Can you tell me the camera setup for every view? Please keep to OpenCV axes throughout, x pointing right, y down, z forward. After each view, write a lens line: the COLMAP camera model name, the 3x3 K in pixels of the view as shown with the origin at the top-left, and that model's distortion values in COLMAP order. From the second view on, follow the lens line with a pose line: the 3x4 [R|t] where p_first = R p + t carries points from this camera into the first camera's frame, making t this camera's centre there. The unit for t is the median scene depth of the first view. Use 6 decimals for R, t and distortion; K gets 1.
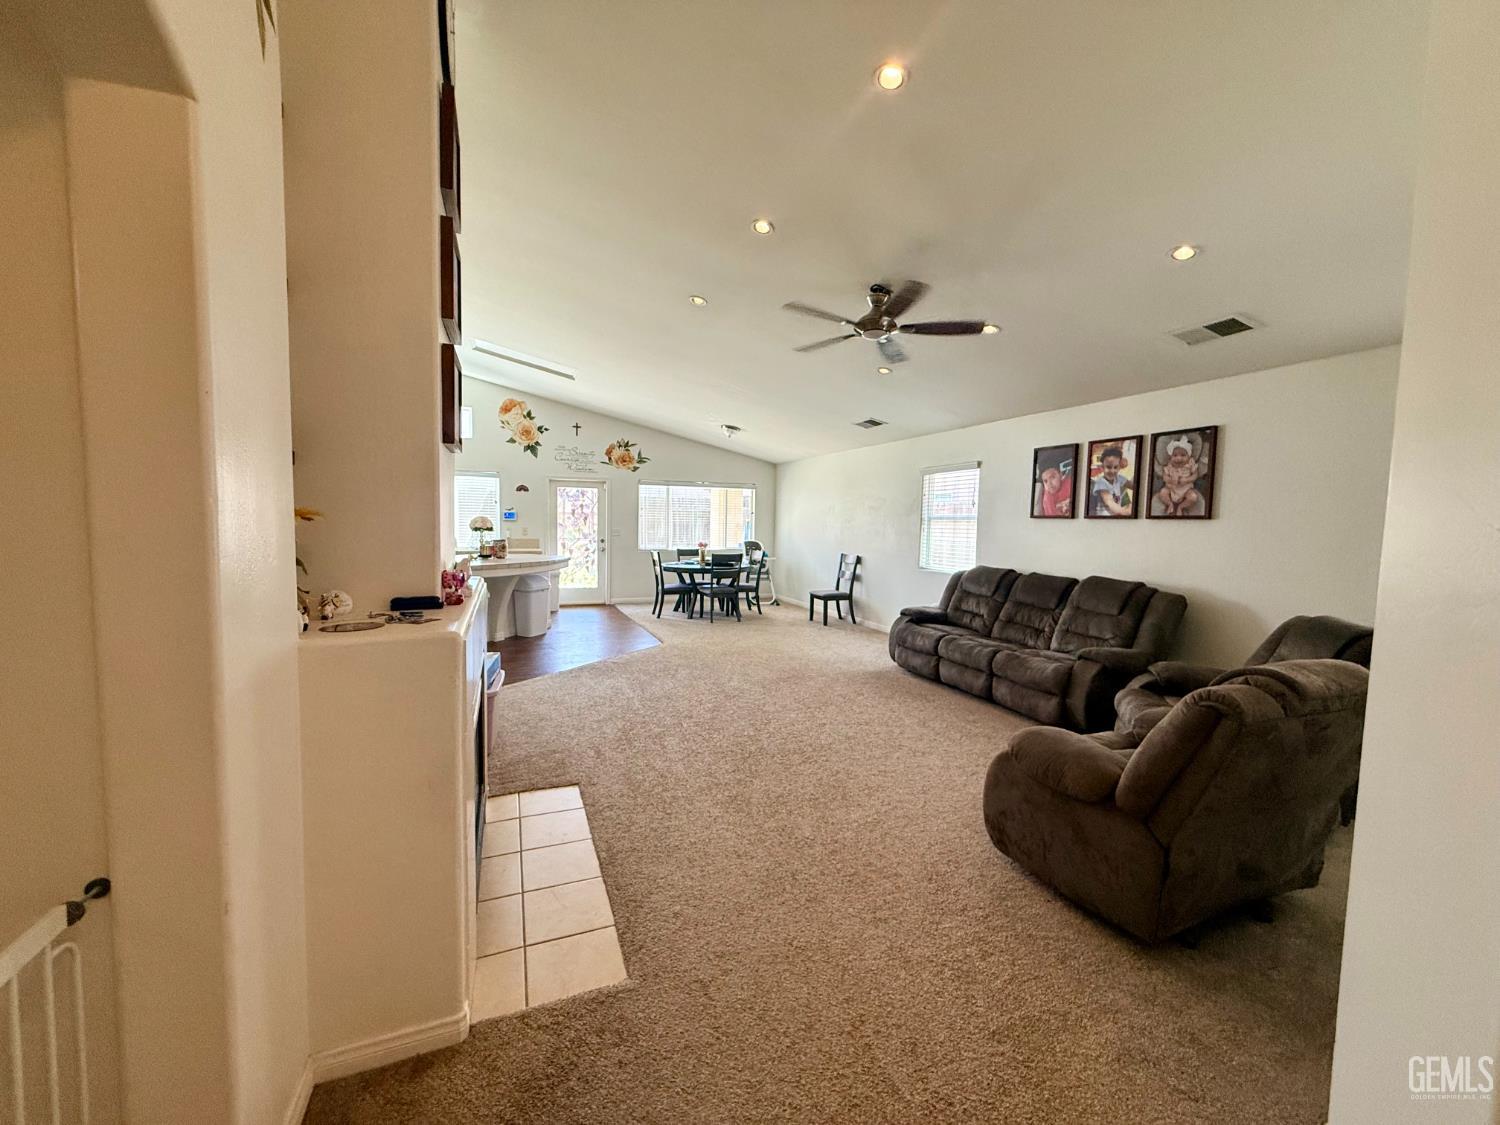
lens RADIAL K [[597.9, 0, 742.6], [0, 597.9, 566.2], [0, 0, 1]] dist [-0.000863, -0.000231]
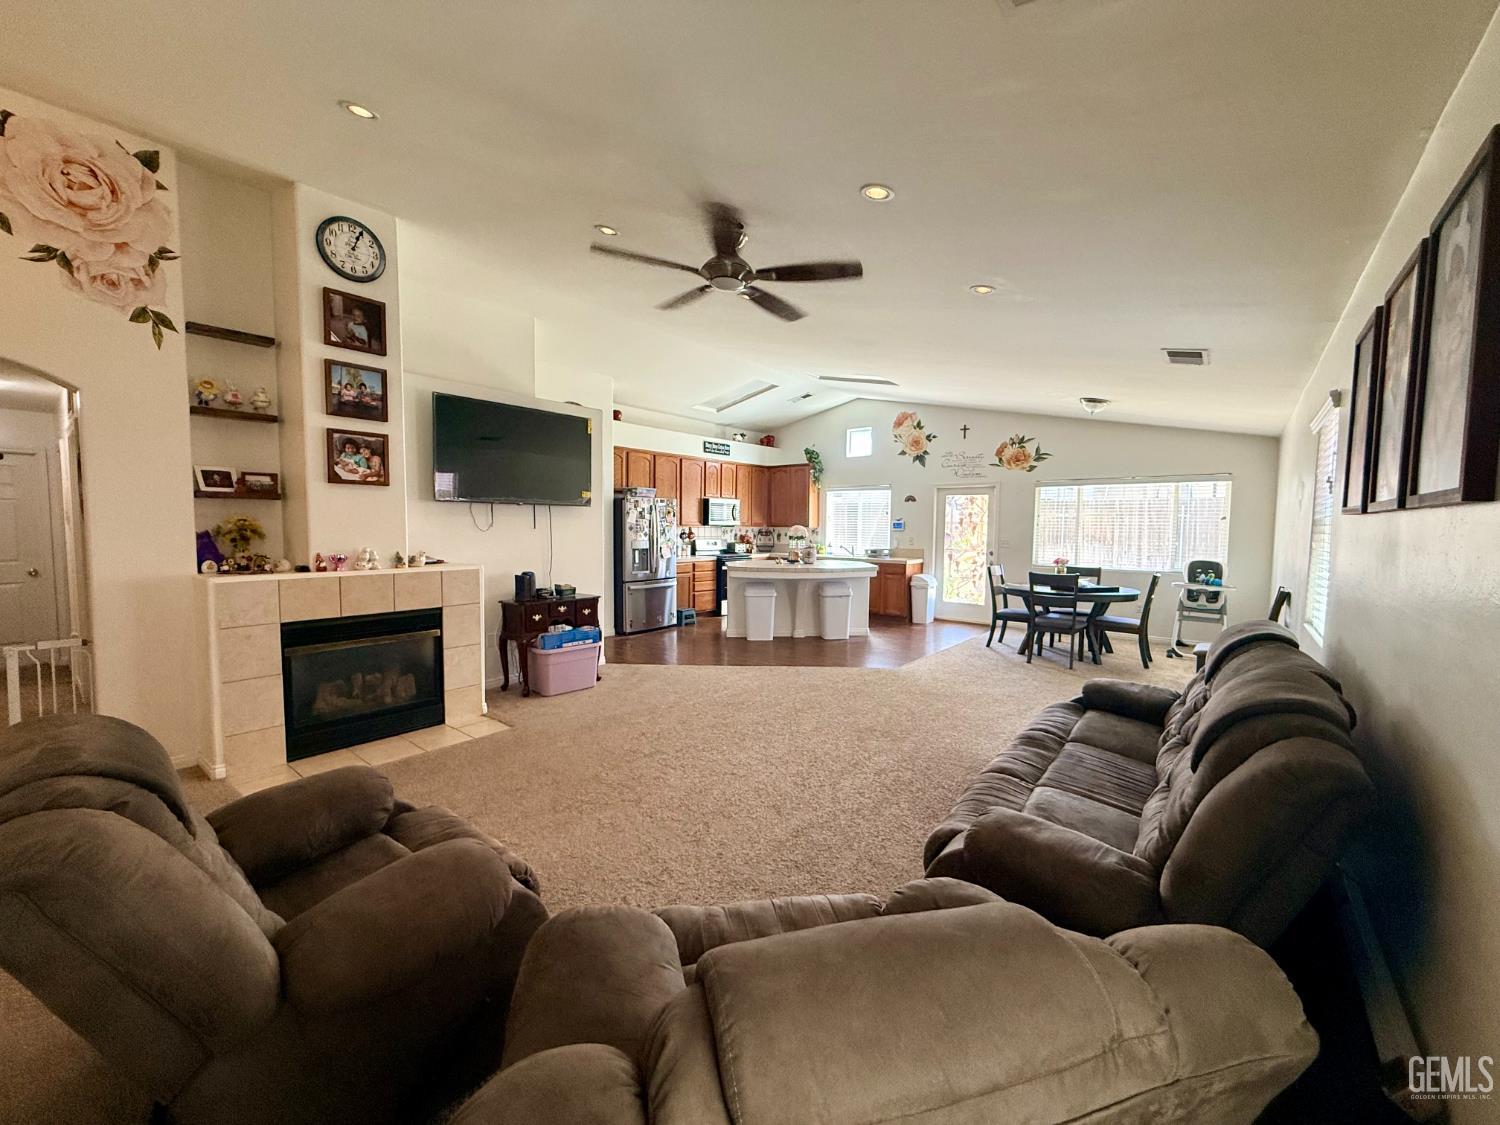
lens RADIAL K [[597.9, 0, 748.6], [0, 597.9, 564.9], [0, 0, 1]] dist [-0.000863, -0.000231]
pose [[0.491615, 0.046033, -0.869595, 0.383169], [-0.064971, 0.997757, 0.016087, -0.017146], [0.868385, 0.048590, 0.493504, 0.269596]]
